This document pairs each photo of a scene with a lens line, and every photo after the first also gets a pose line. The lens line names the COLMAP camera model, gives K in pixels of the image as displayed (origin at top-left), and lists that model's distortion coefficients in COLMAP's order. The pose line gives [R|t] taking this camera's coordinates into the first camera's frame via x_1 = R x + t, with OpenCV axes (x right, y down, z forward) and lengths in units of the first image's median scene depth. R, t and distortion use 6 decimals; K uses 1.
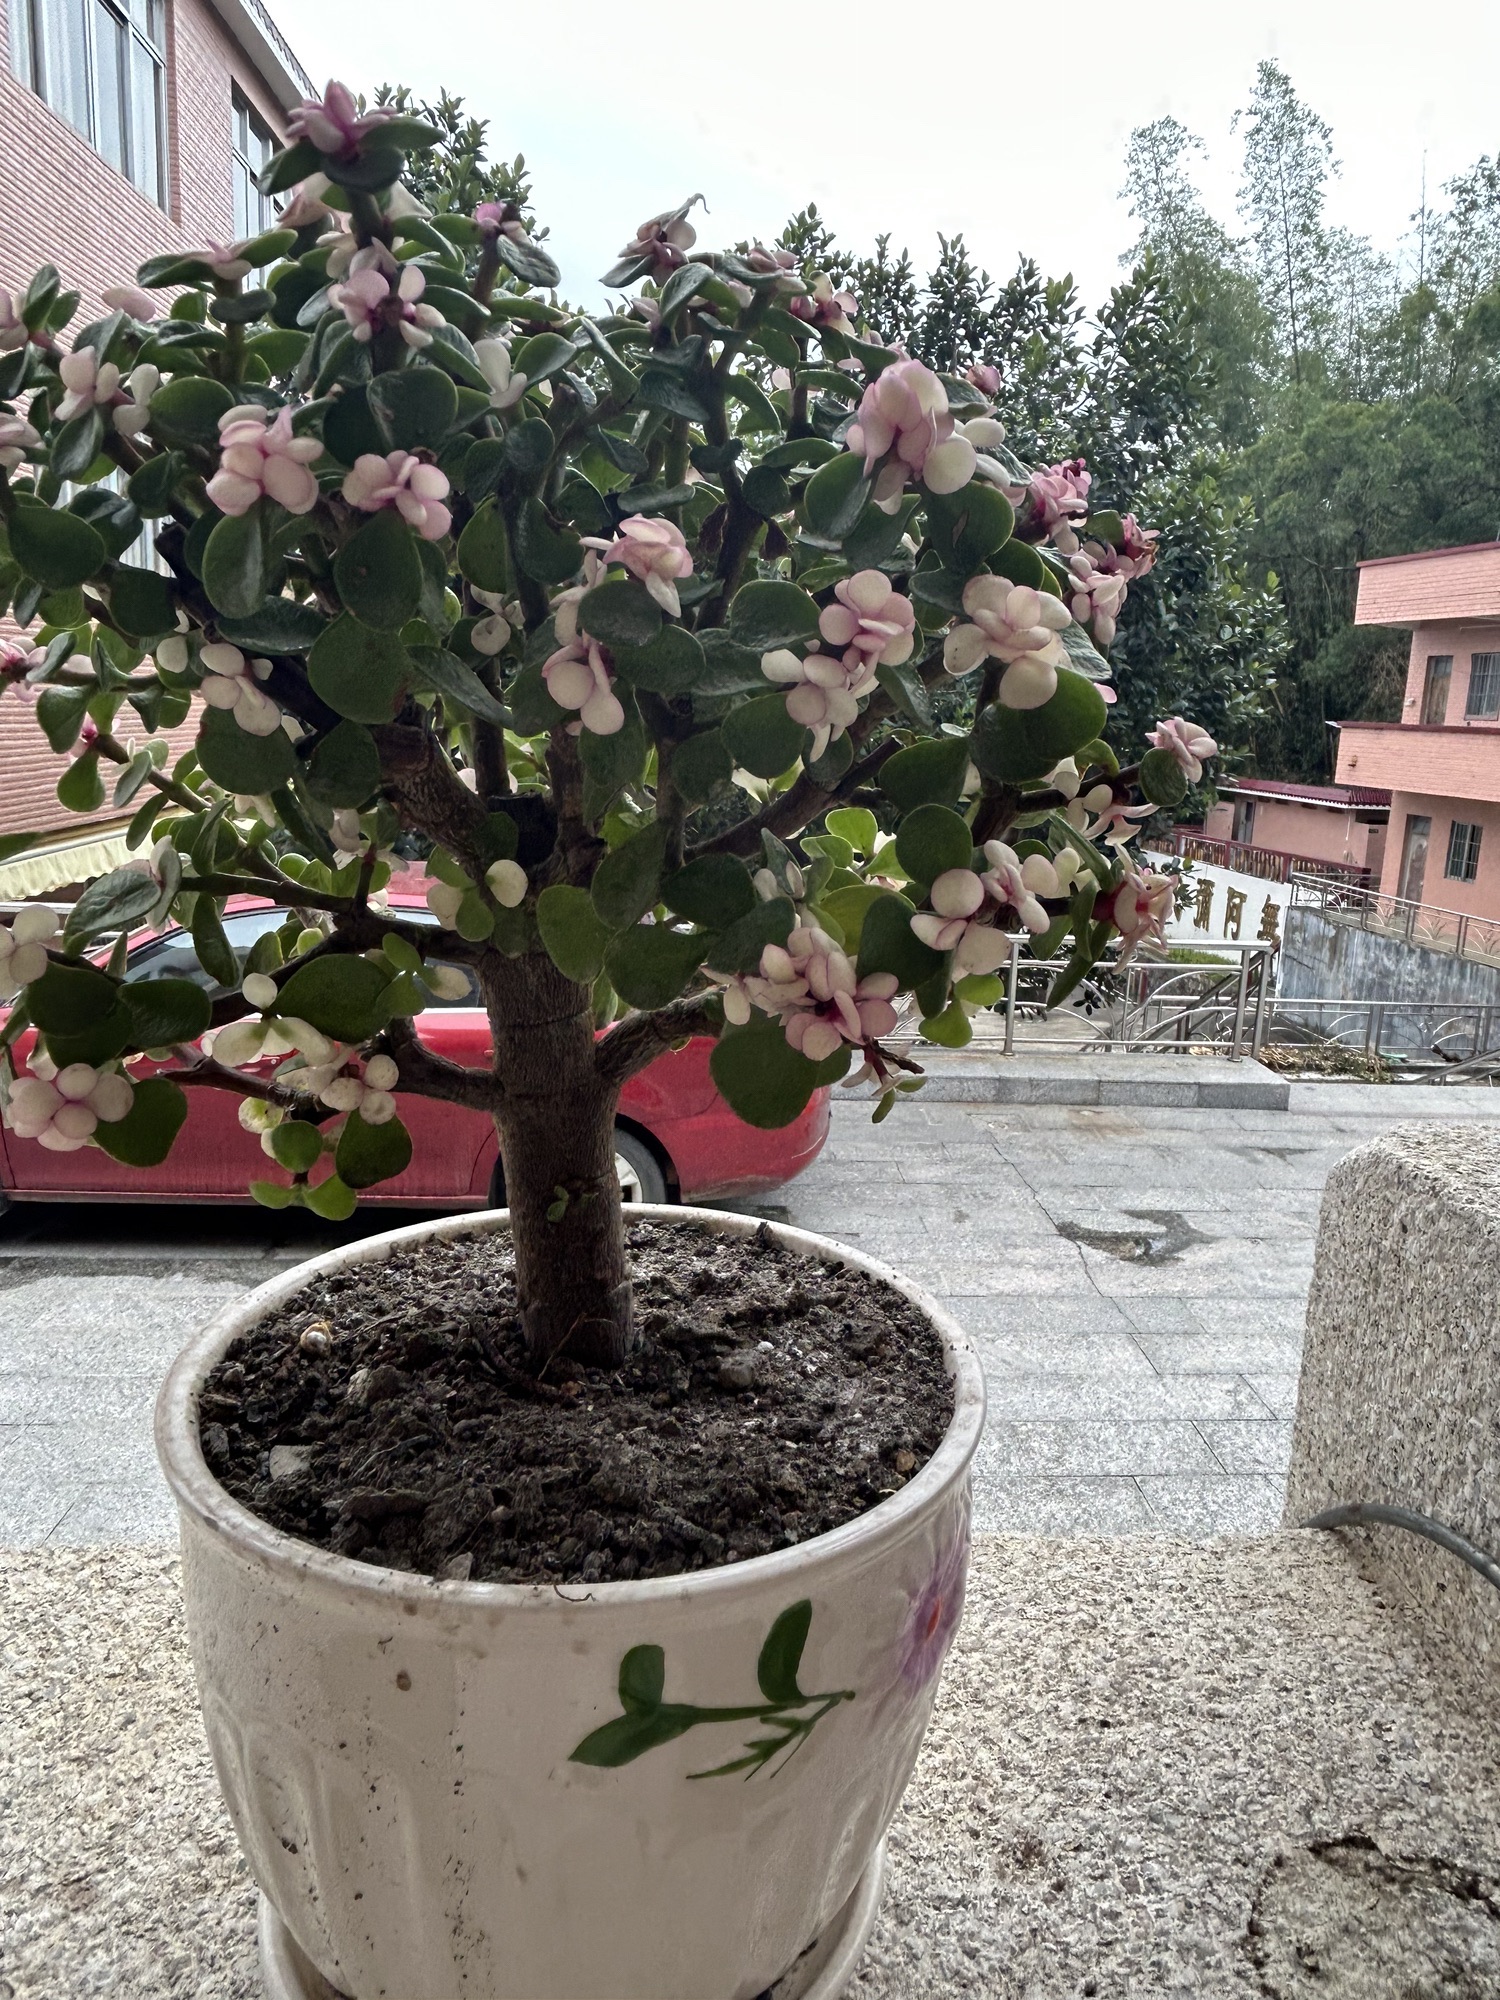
lens RADIAL K [[1302.0, 0, 750.0], [0, 1302.0, 1000.0], [0, 0, 1]] dist [-0.003047, 0.002589]
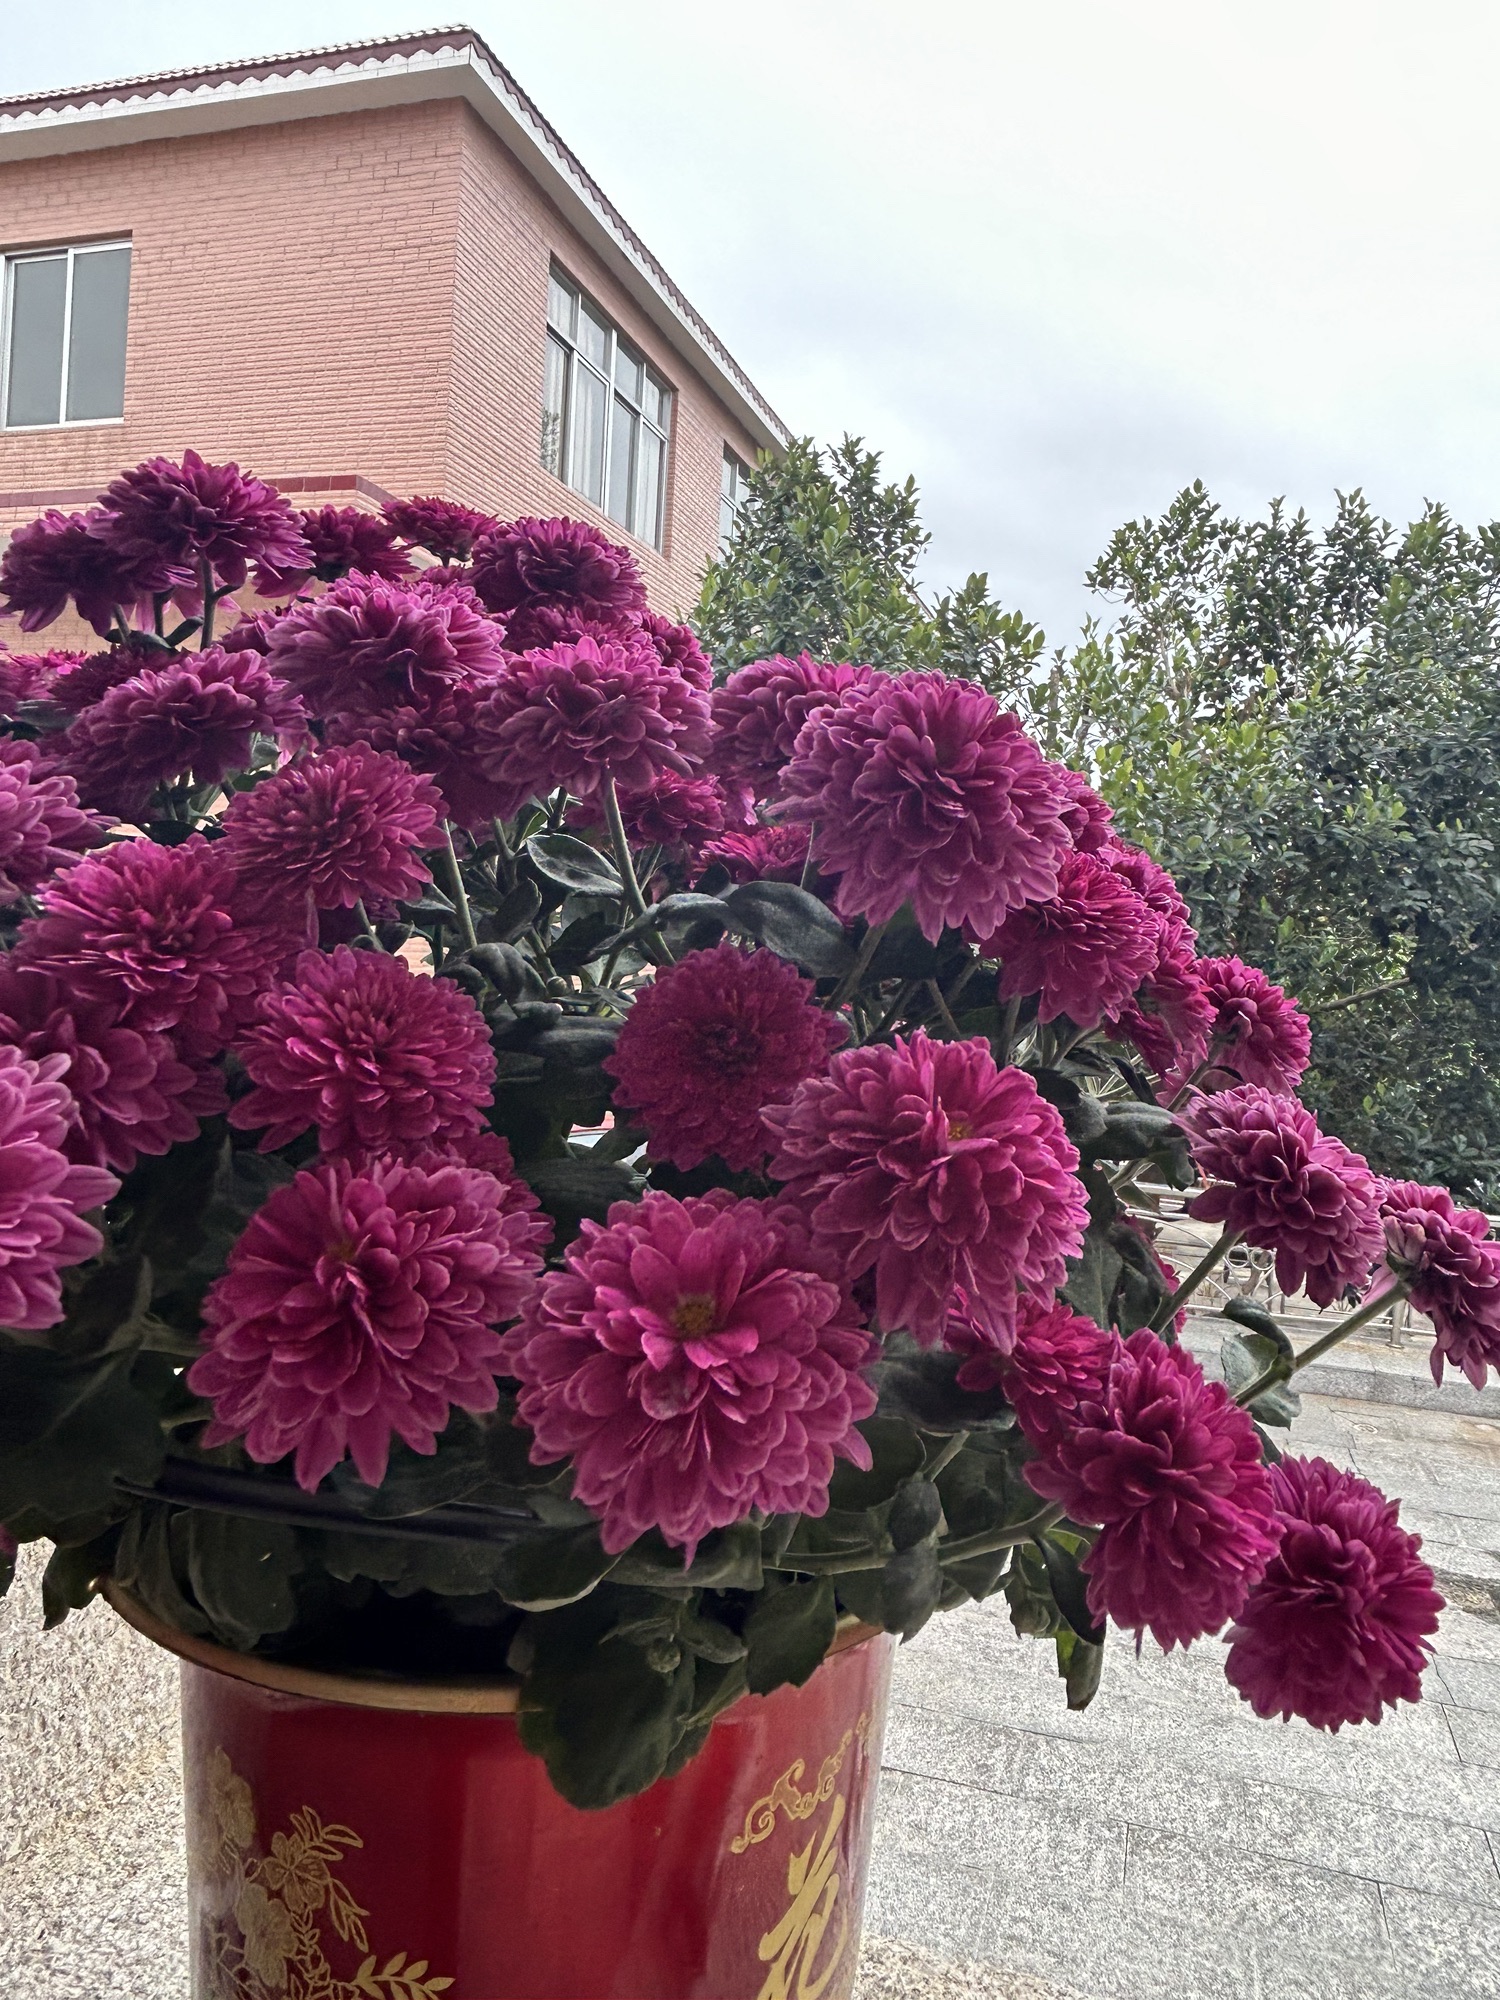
lens RADIAL K [[1302.0, 0, 750.0], [0, 1302.0, 1000.0], [0, 0, 1]] dist [-0.003047, 0.002589]
pose [[0.928790, 0.018152, -0.370162, 0.105428], [-0.085050, 0.982583, -0.165217, -0.005008], [0.360716, 0.184934, 0.914157, 0.003456]]
